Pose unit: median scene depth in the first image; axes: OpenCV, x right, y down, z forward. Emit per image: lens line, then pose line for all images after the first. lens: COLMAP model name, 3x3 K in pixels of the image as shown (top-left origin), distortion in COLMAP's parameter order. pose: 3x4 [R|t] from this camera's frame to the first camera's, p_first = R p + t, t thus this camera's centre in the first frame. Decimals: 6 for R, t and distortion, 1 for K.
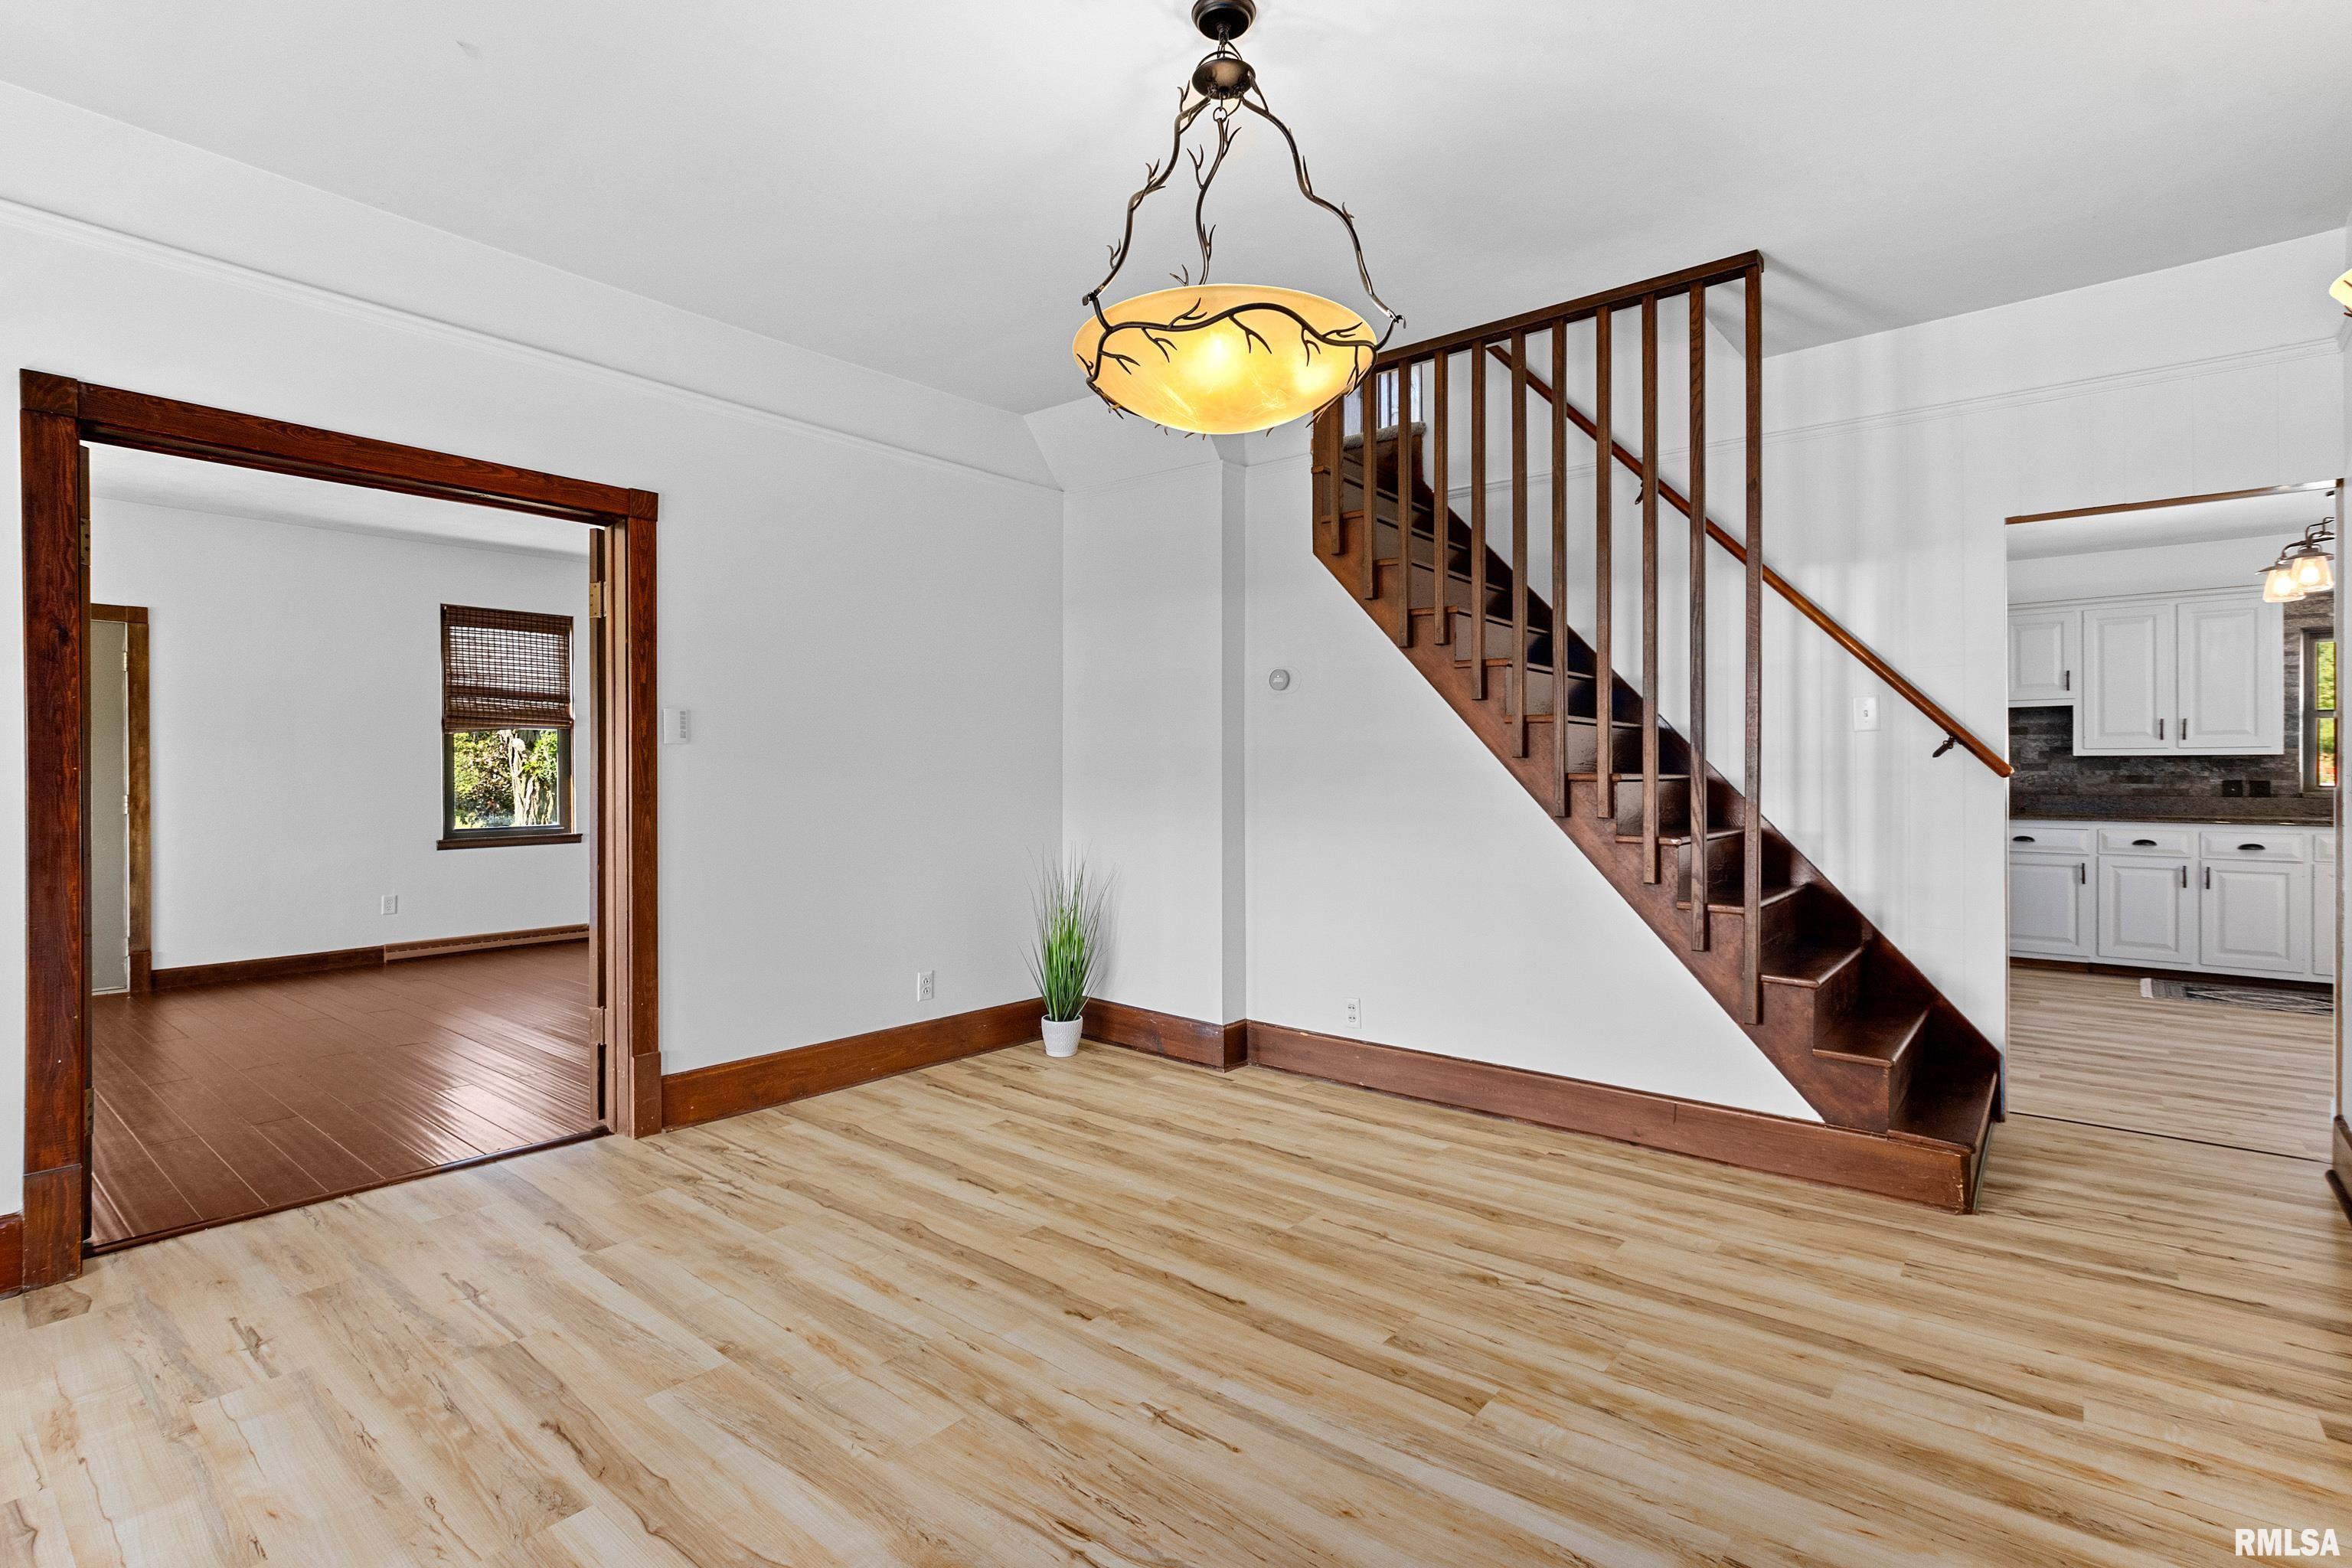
lens RADIAL K [[1102.2, 0, 1161.2], [0, 1102.2, 770.3], [0, 0, 1]] dist [0.006413, -0.001015]
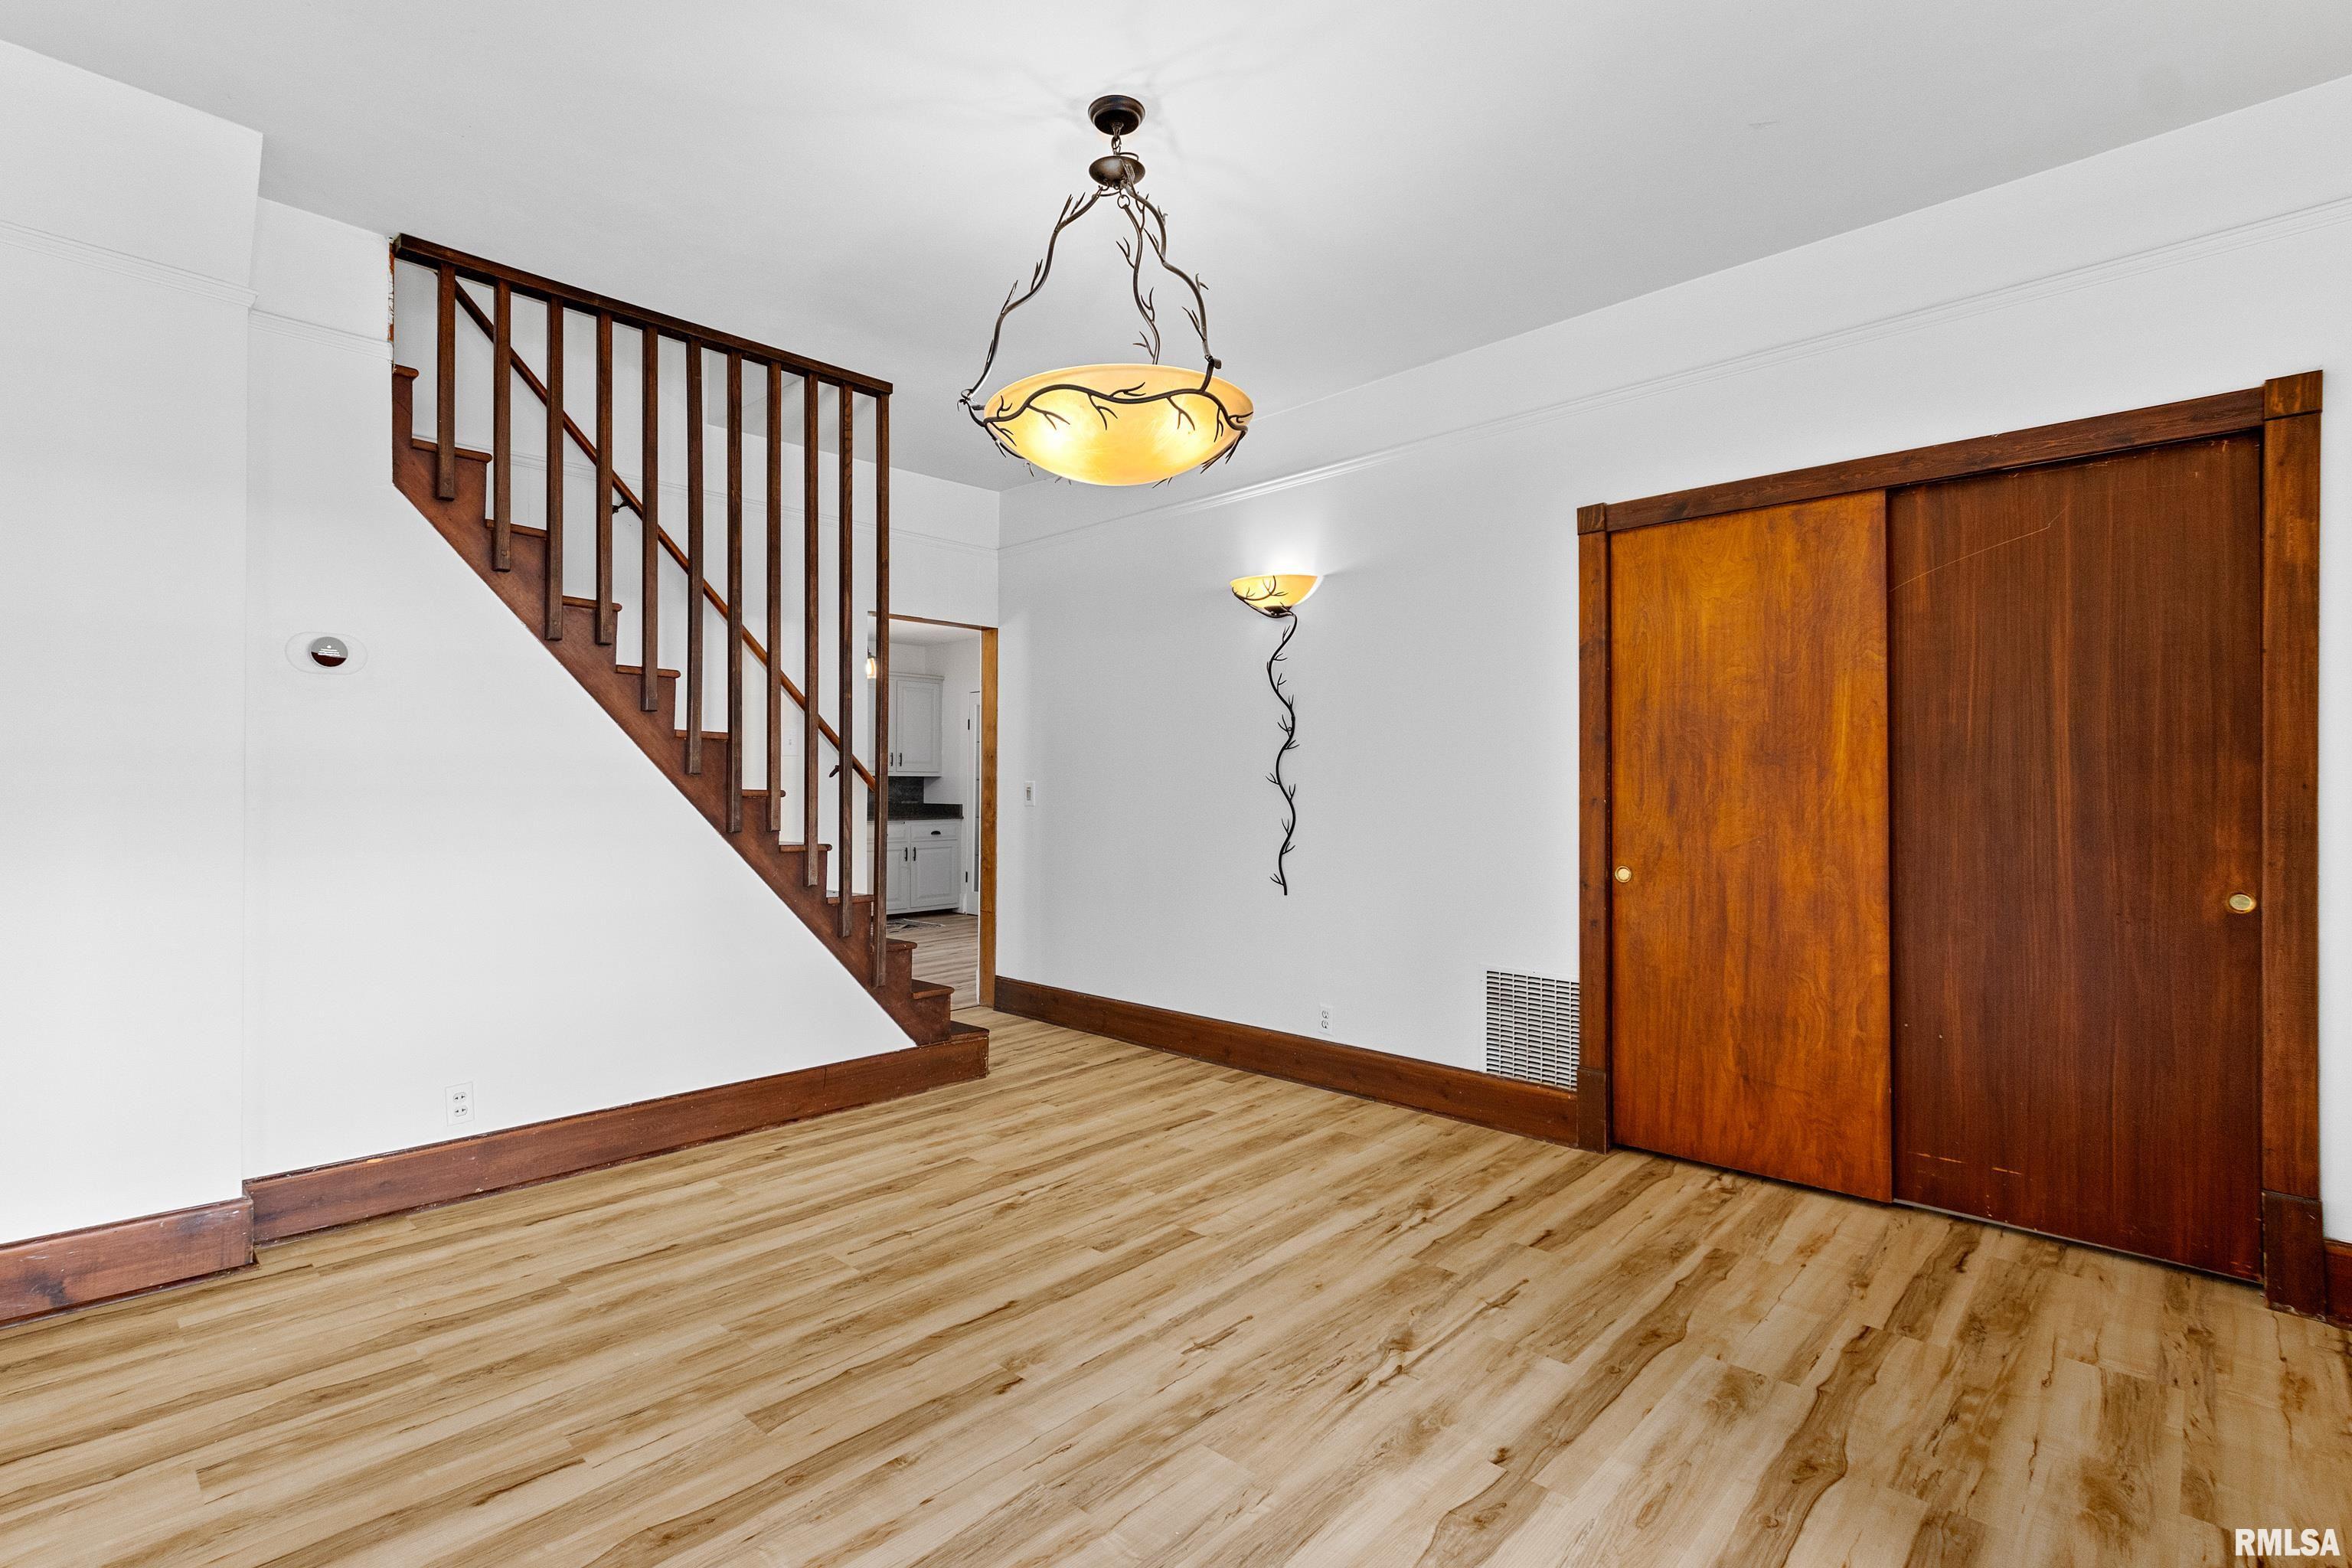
lens RADIAL K [[1102.2, 0, 1152.3], [0, 1102.2, 784.0], [0, 0, 1]] dist [0.006413, -0.001015]
pose [[0.072127, 0.002767, 0.997392, -0.865207], [-0.000096, 0.999996, -0.002767, -0.000006], [-0.997395, 0.000103, 0.072127, 0.724240]]
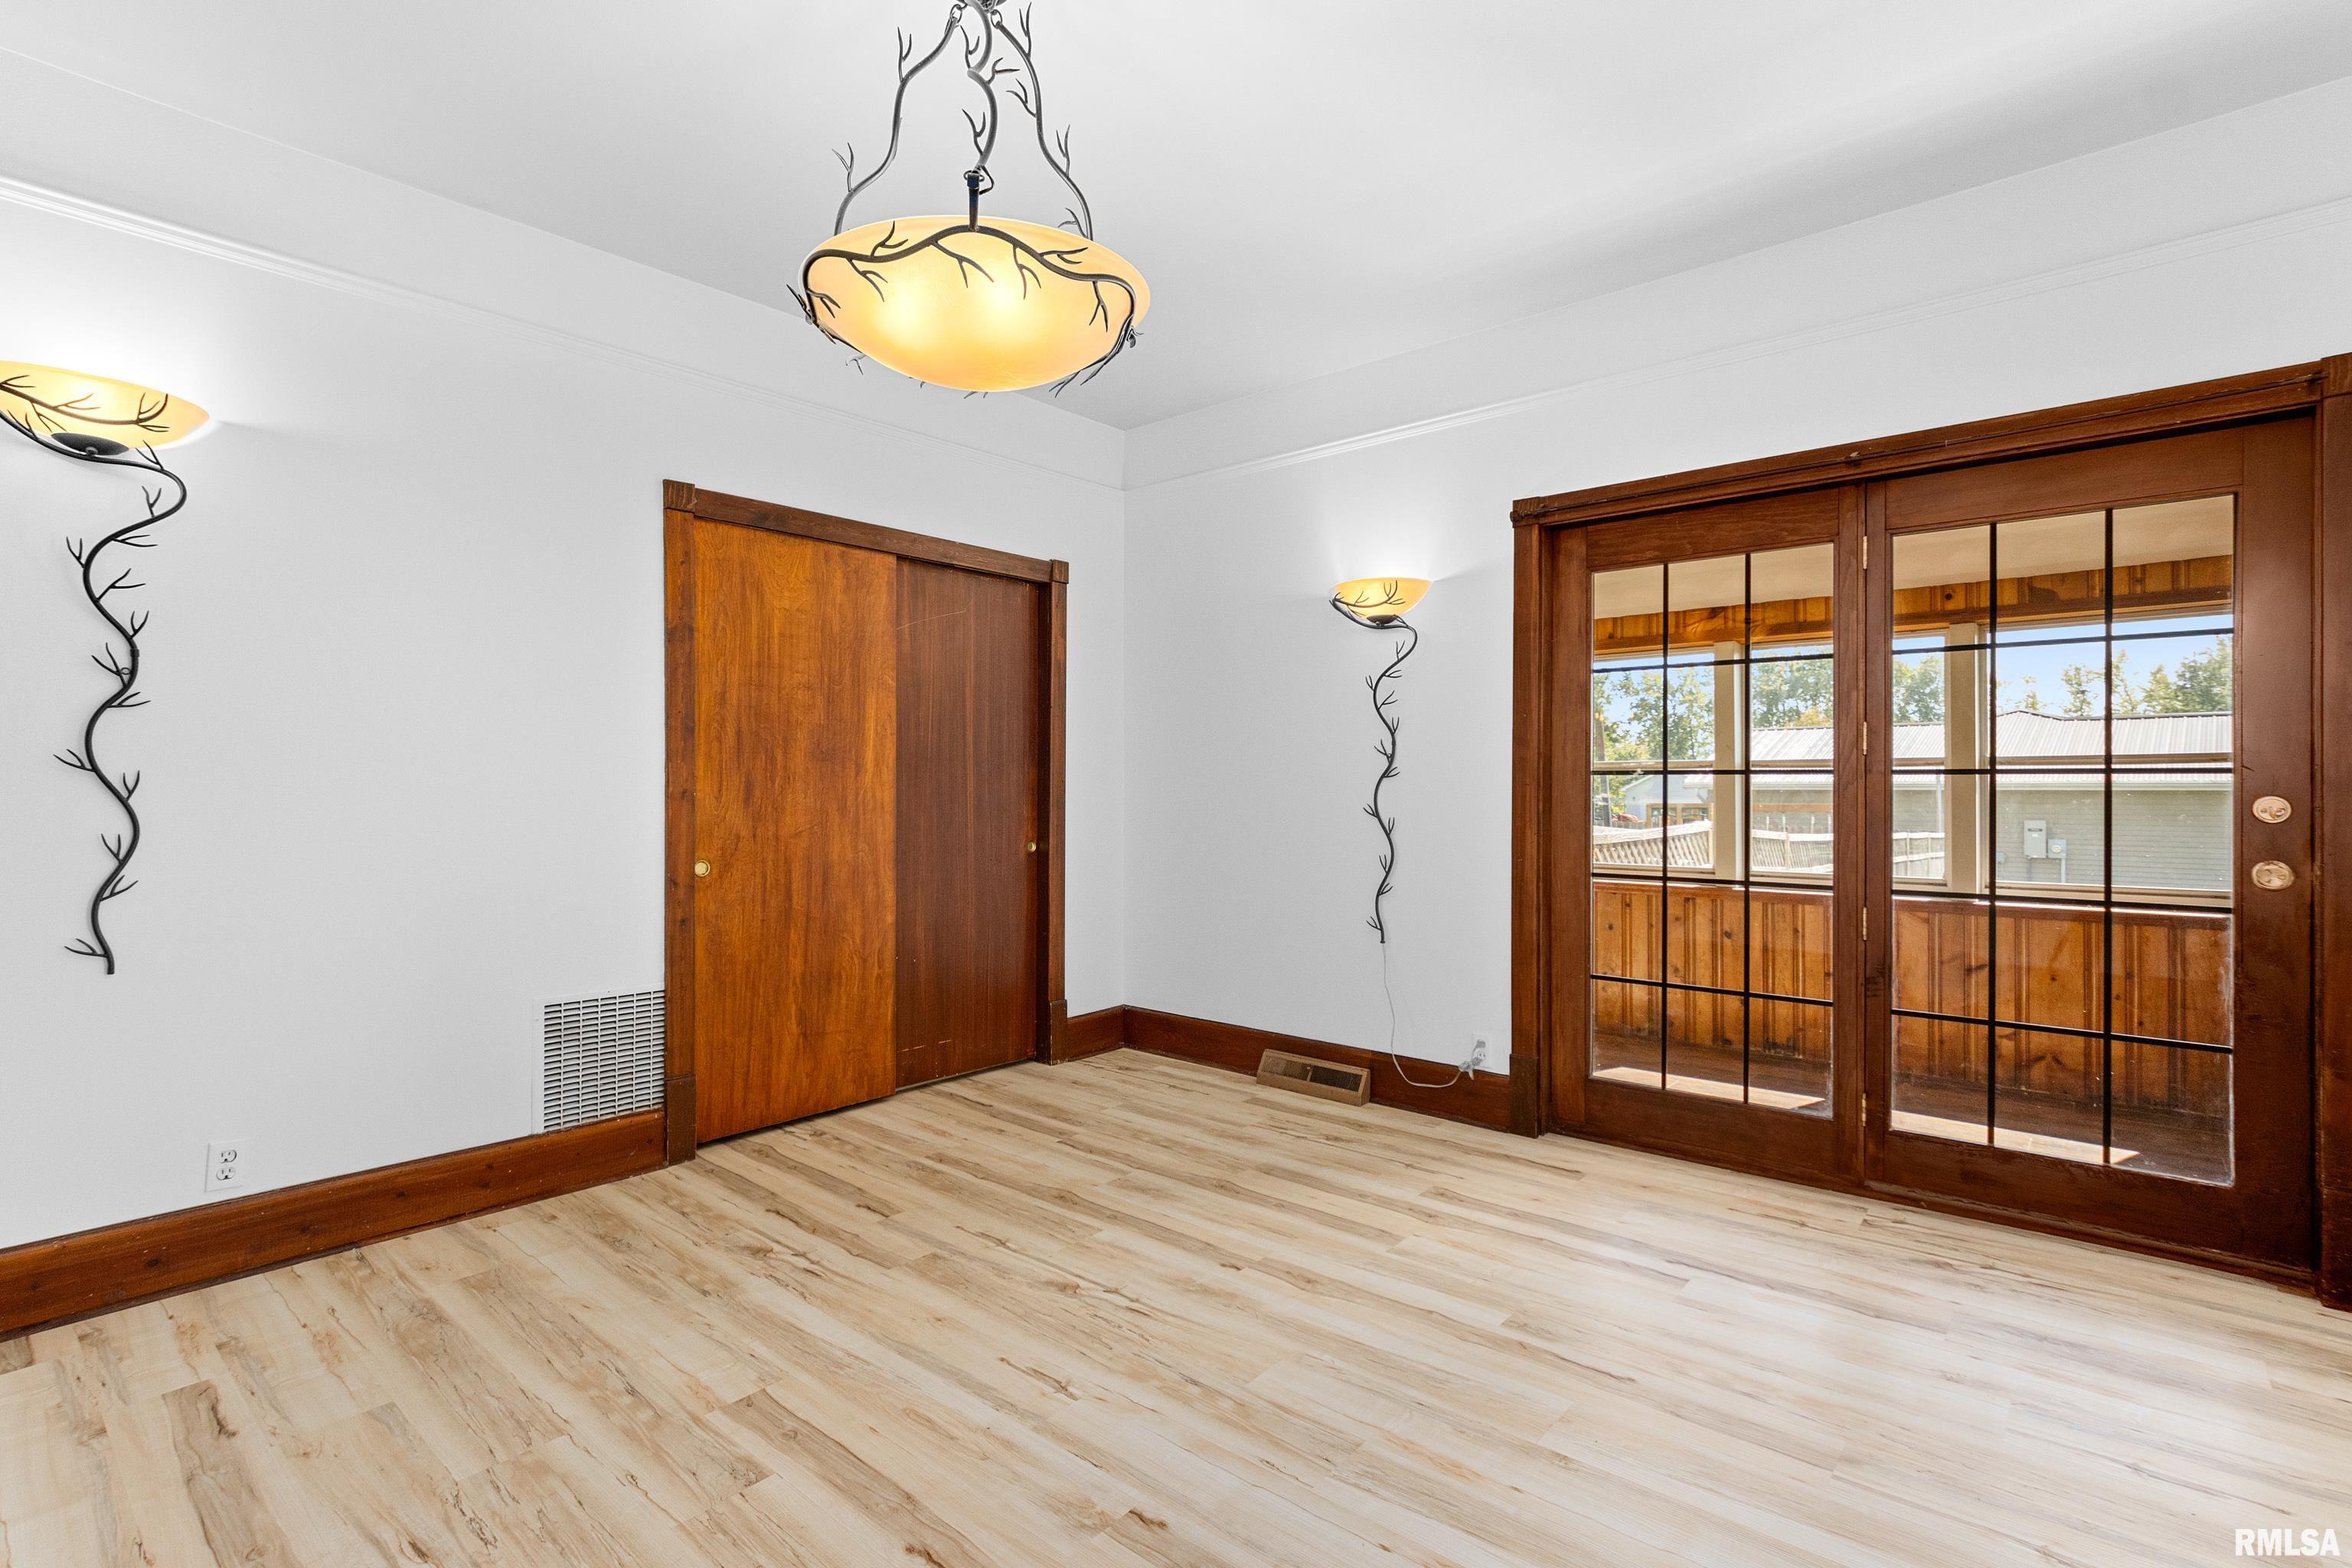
lens RADIAL K [[1102.2, 0, 1166.7], [0, 1102.2, 792.1], [0, 0, 1]] dist [0.006413, -0.001015]
pose [[-0.999859, -0.000275, 0.016812, -0.088614], [-0.000191, 0.999988, 0.004962, 0.007956], [-0.016813, 0.004958, -0.999846, 1.531567]]
